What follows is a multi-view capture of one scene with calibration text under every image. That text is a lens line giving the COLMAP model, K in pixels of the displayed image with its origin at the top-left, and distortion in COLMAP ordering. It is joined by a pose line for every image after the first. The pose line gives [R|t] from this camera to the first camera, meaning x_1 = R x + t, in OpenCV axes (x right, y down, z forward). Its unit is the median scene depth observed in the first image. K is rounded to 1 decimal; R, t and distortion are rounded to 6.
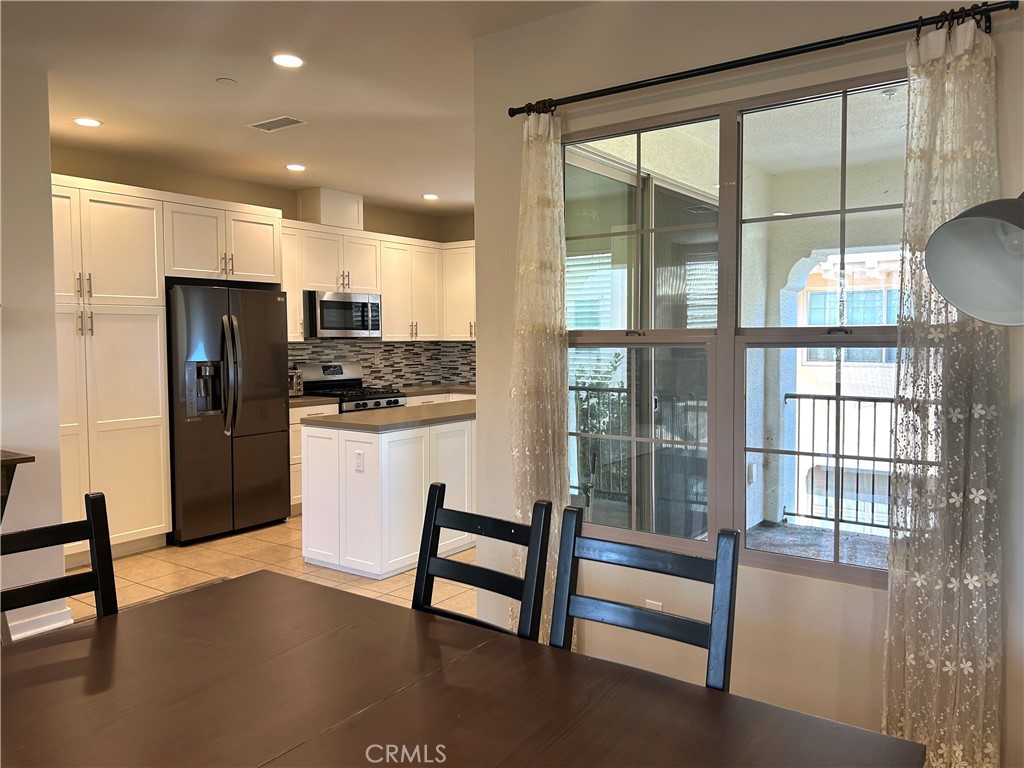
lens RADIAL K [[765.2, 0, 510.1], [0, 765.2, 387.2], [0, 0, 1]] dist [0.001304, -0.003102]
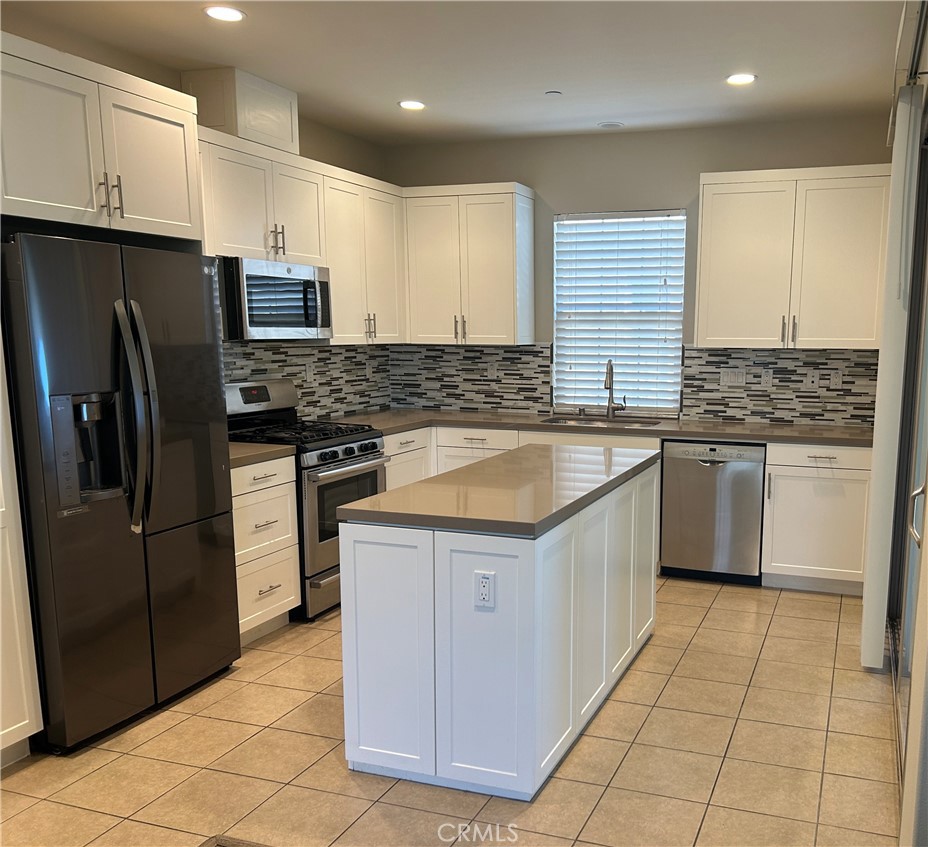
lens RADIAL K [[868.5, 0, 545.8], [0, 868.5, 490.3], [0, 0, 1]] dist [-0.001996, 0.000000]
pose [[0.957250, -0.042674, 0.286096, -0.212601], [0.008226, 0.992674, 0.120544, -0.028074], [-0.289144, -0.113038, 0.950588, 0.281813]]
